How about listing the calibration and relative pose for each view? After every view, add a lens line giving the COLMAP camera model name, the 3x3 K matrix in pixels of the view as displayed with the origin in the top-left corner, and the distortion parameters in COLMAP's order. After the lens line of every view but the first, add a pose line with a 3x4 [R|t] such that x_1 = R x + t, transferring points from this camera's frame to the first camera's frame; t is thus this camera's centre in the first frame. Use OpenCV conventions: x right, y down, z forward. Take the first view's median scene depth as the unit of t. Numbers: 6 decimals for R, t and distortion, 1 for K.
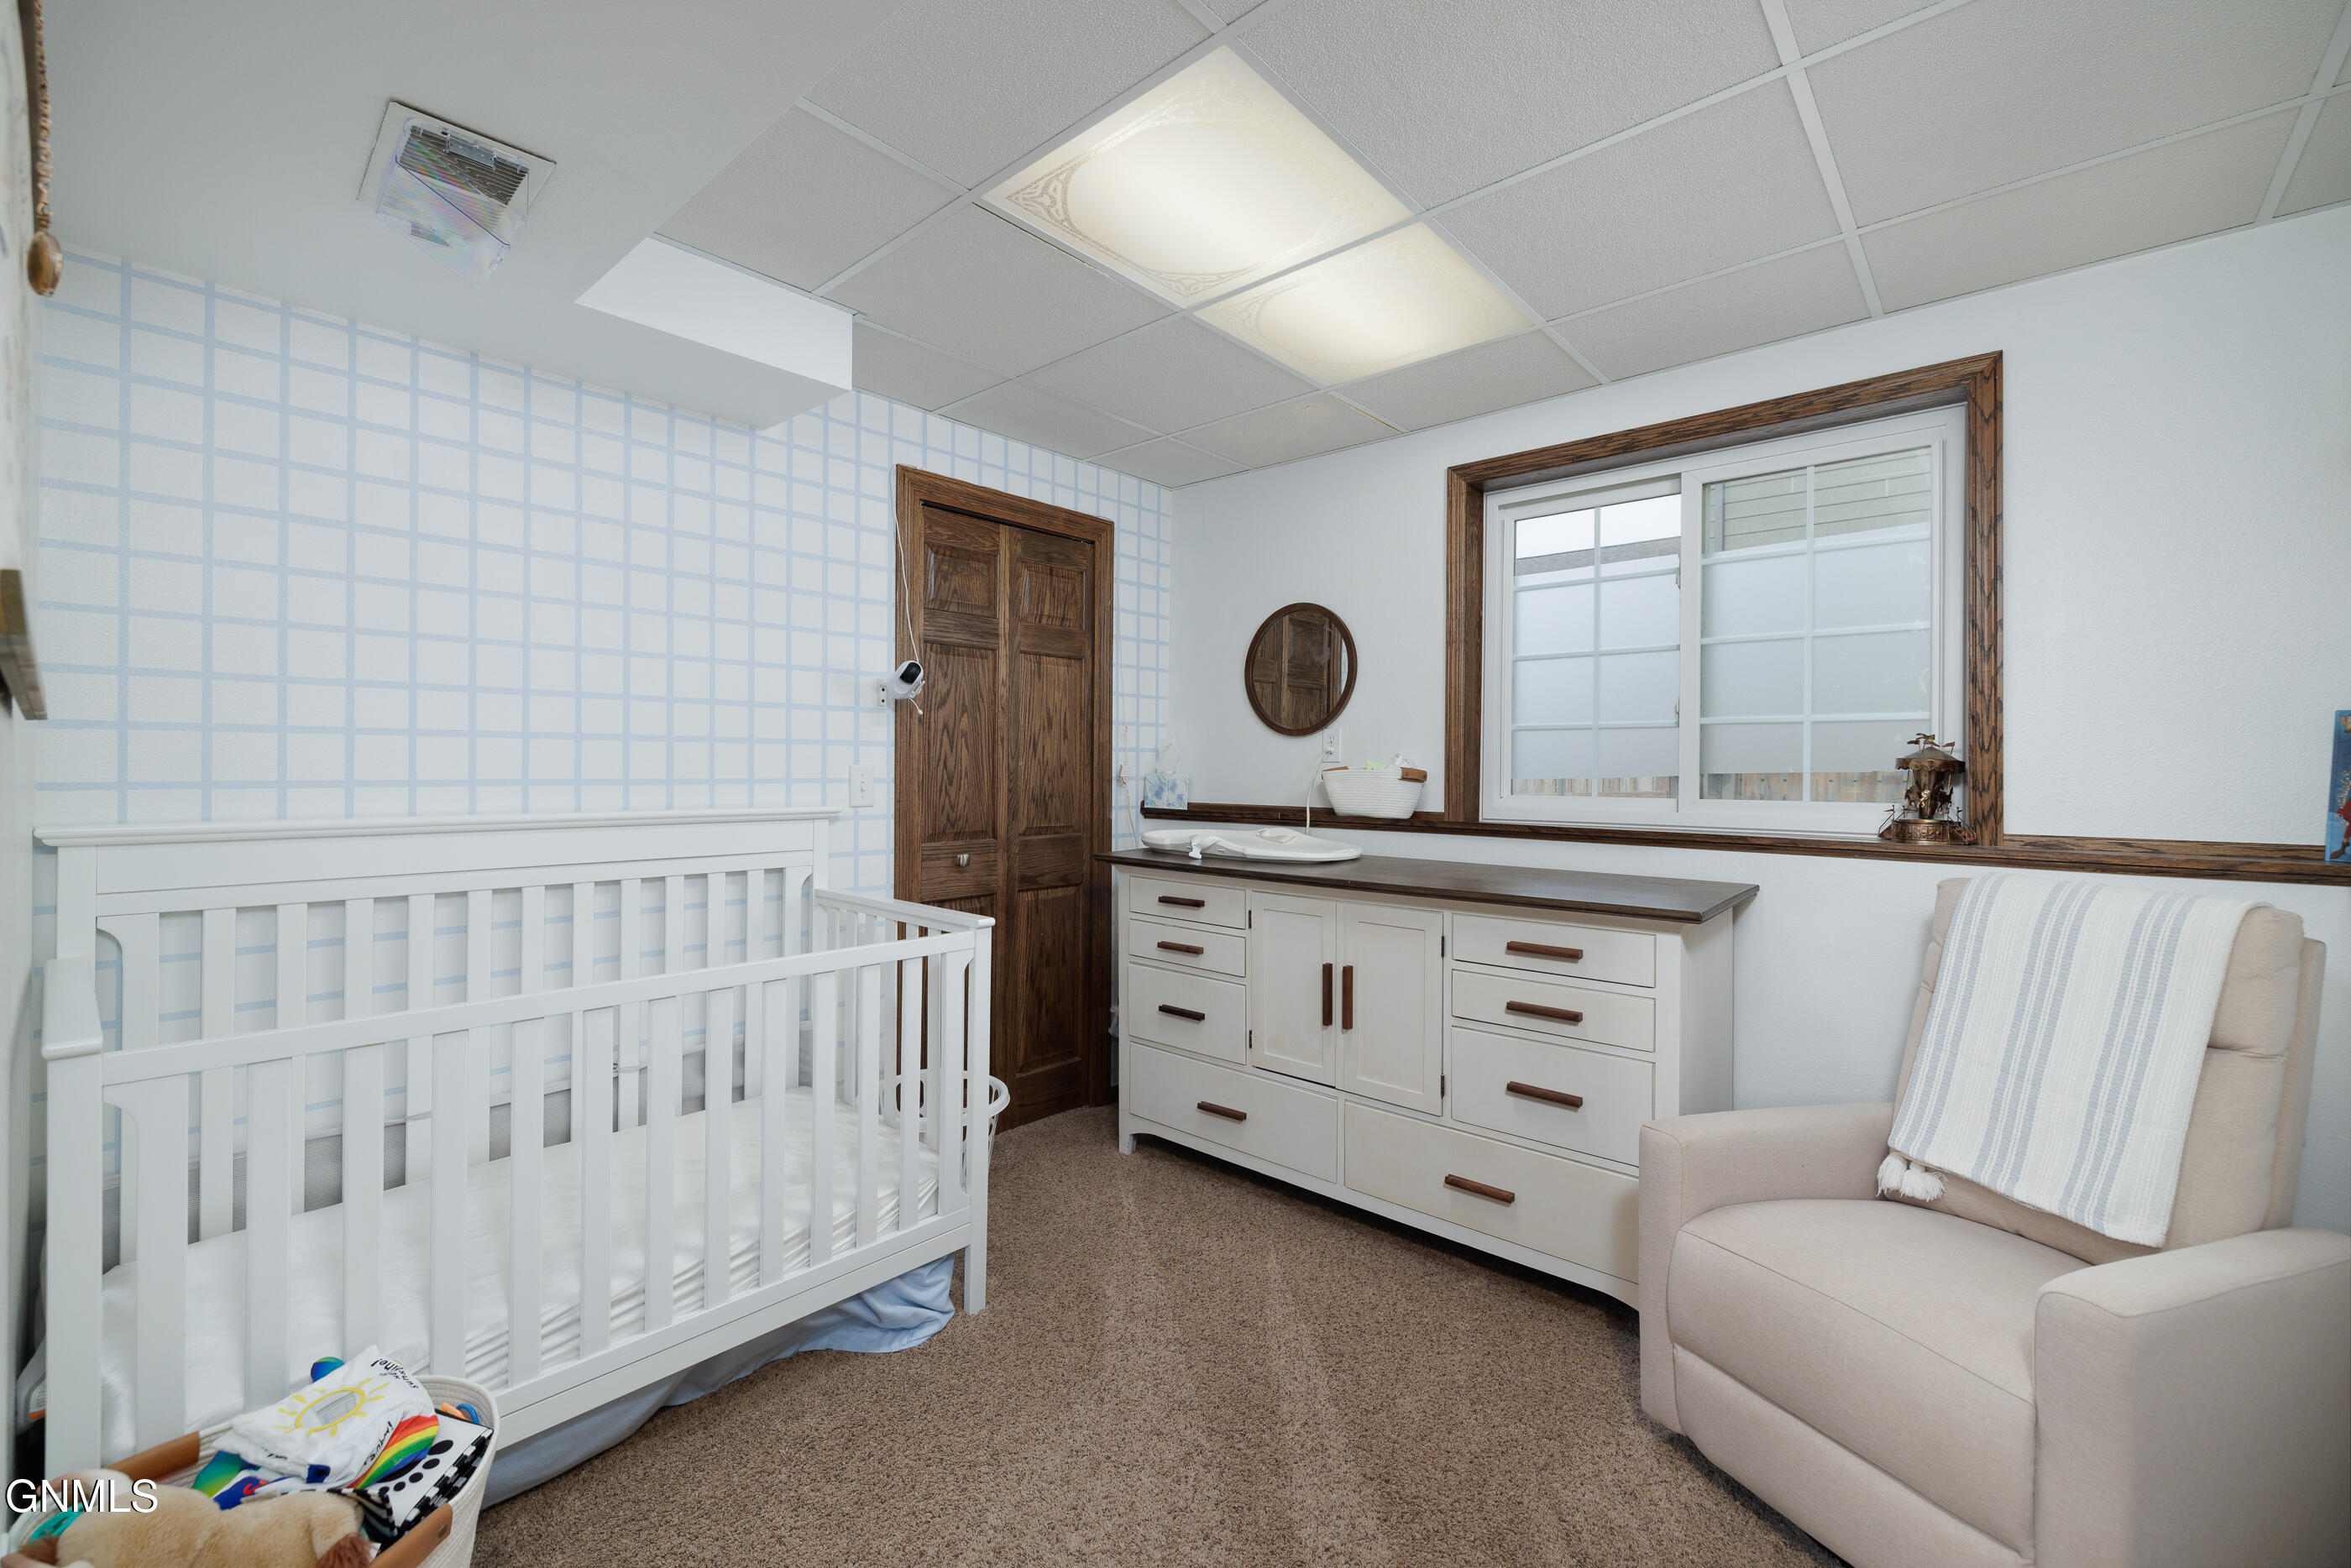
lens RADIAL K [[974.3, 0, 1178.3], [0, 974.3, 762.6], [0, 0, 1]] dist [-0.000836, 0.000496]
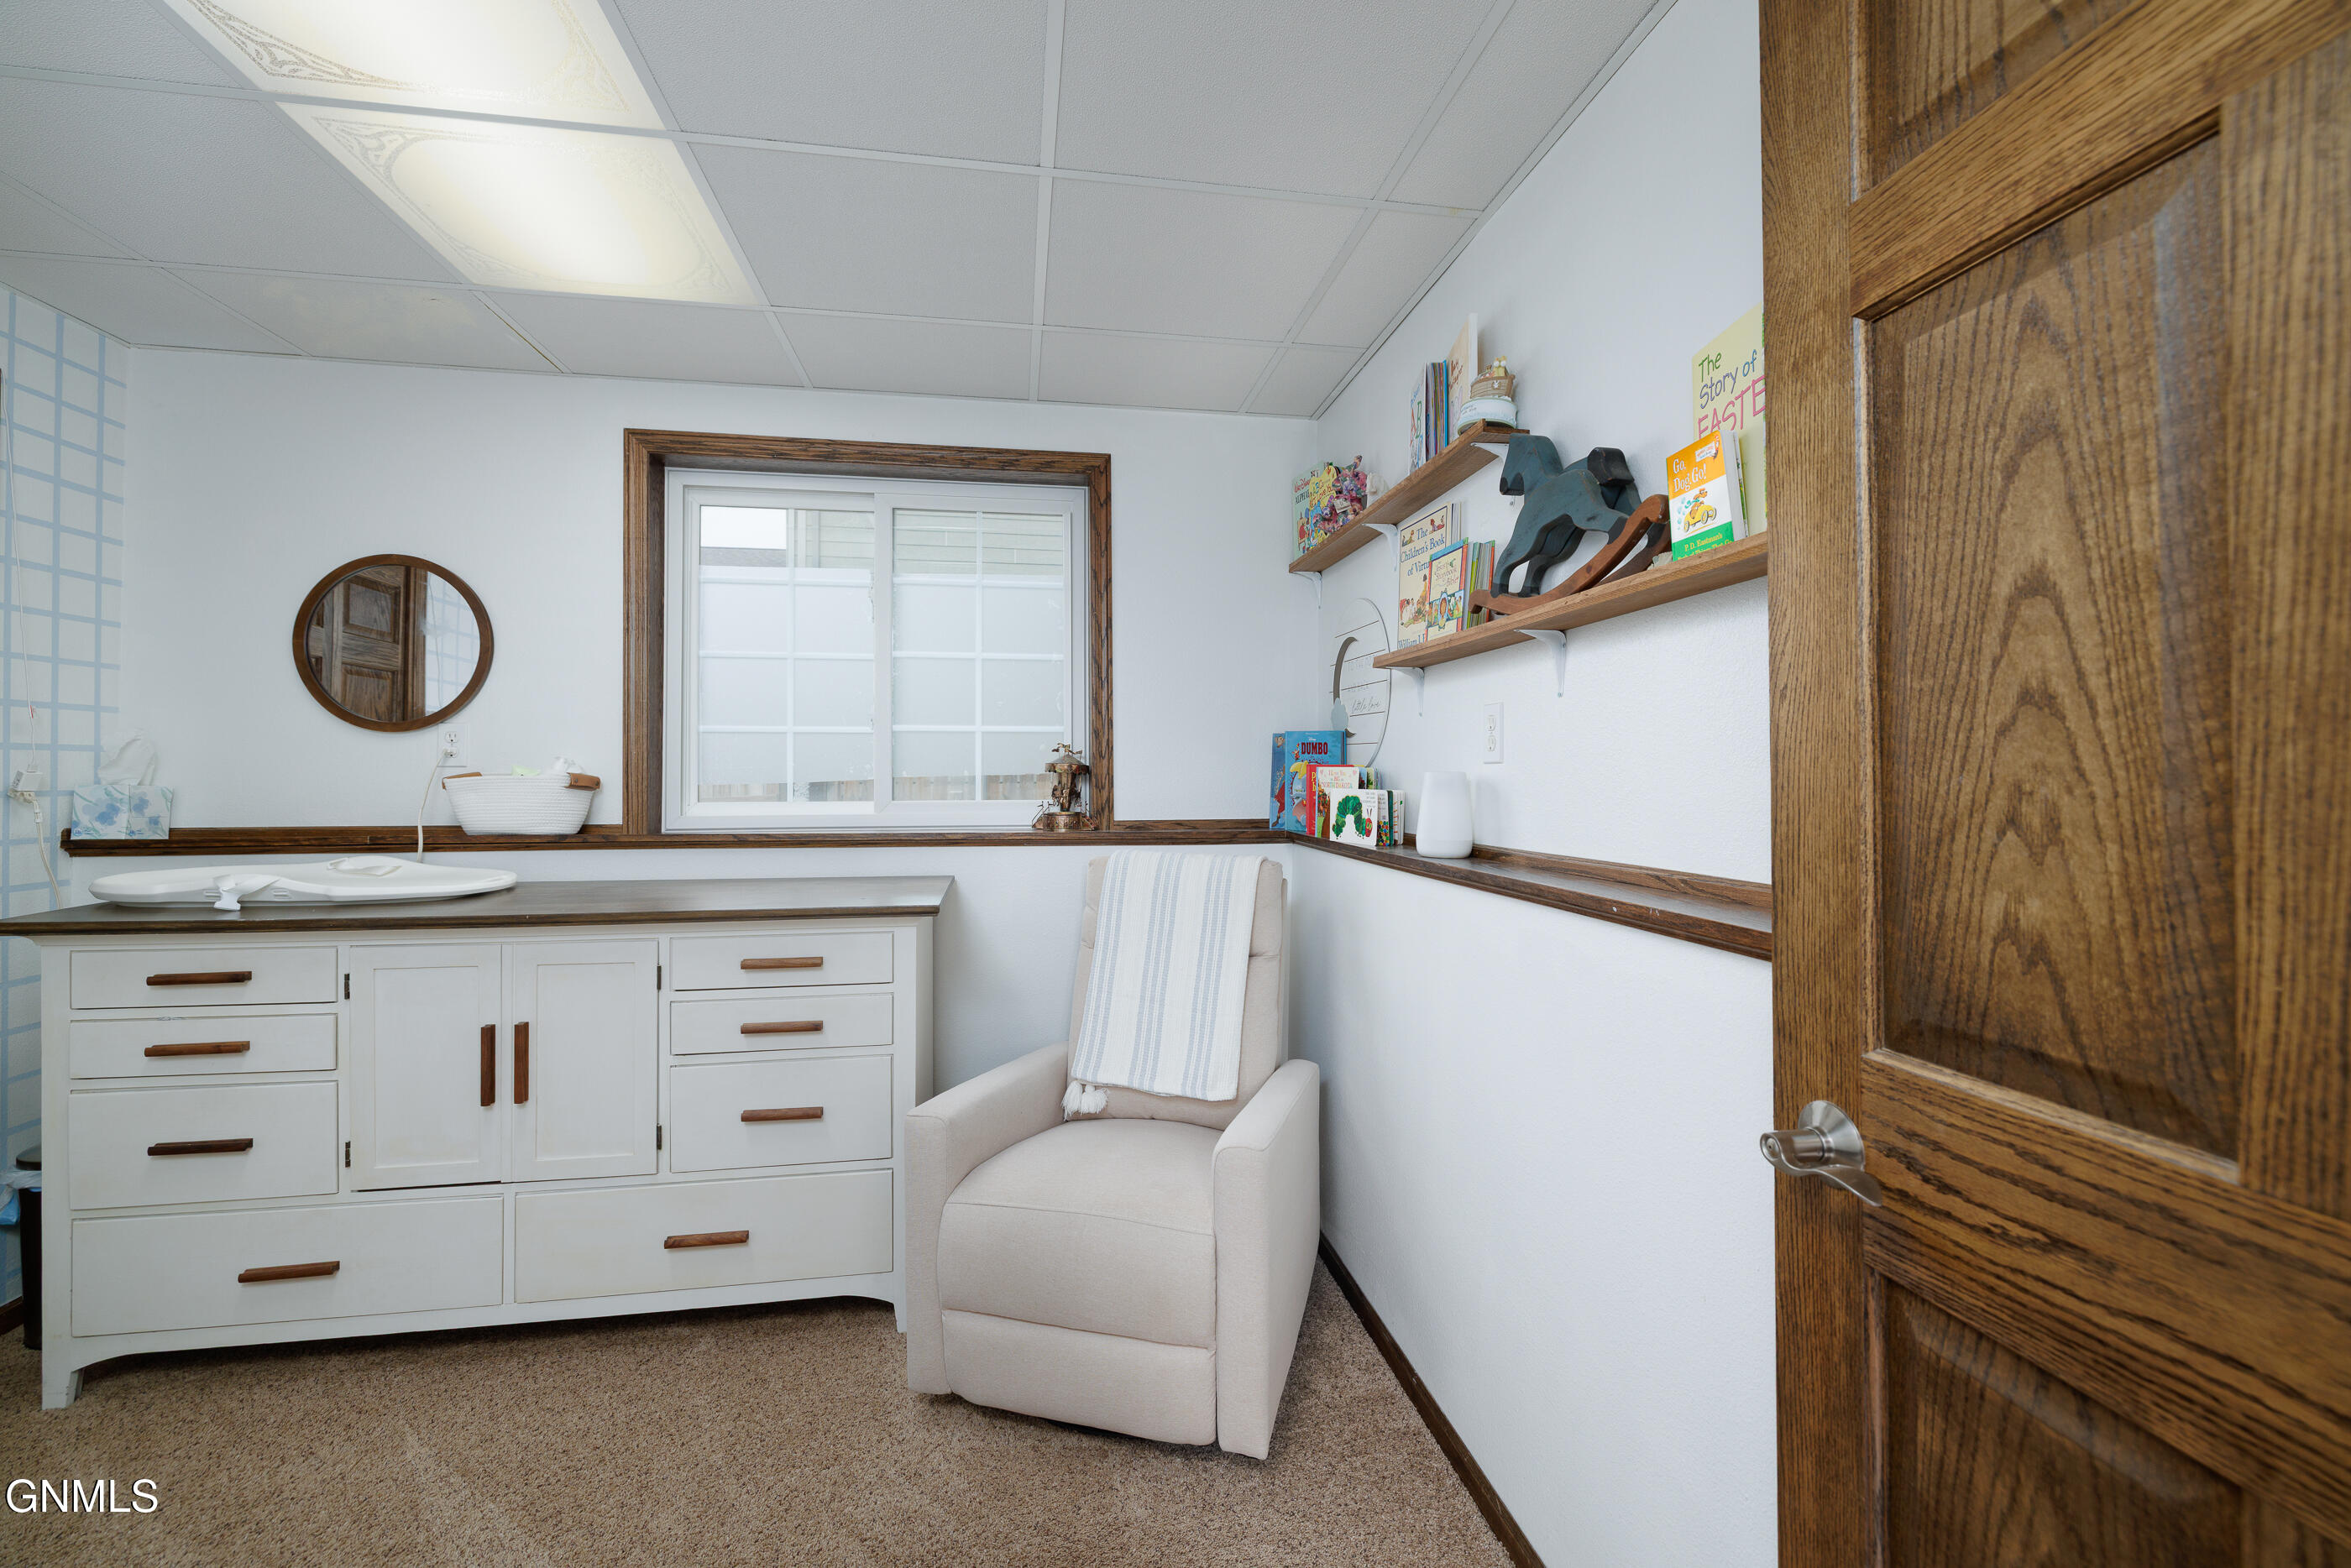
lens RADIAL K [[974.3, 0, 1178.3], [0, 974.3, 762.6], [0, 0, 1]] dist [-0.000836, 0.000496]
pose [[0.633298, 0.002800, 0.773903, -0.100753], [0.001868, 0.999985, -0.005148, 0.001586], [-0.773906, 0.004706, 0.633283, 0.080838]]
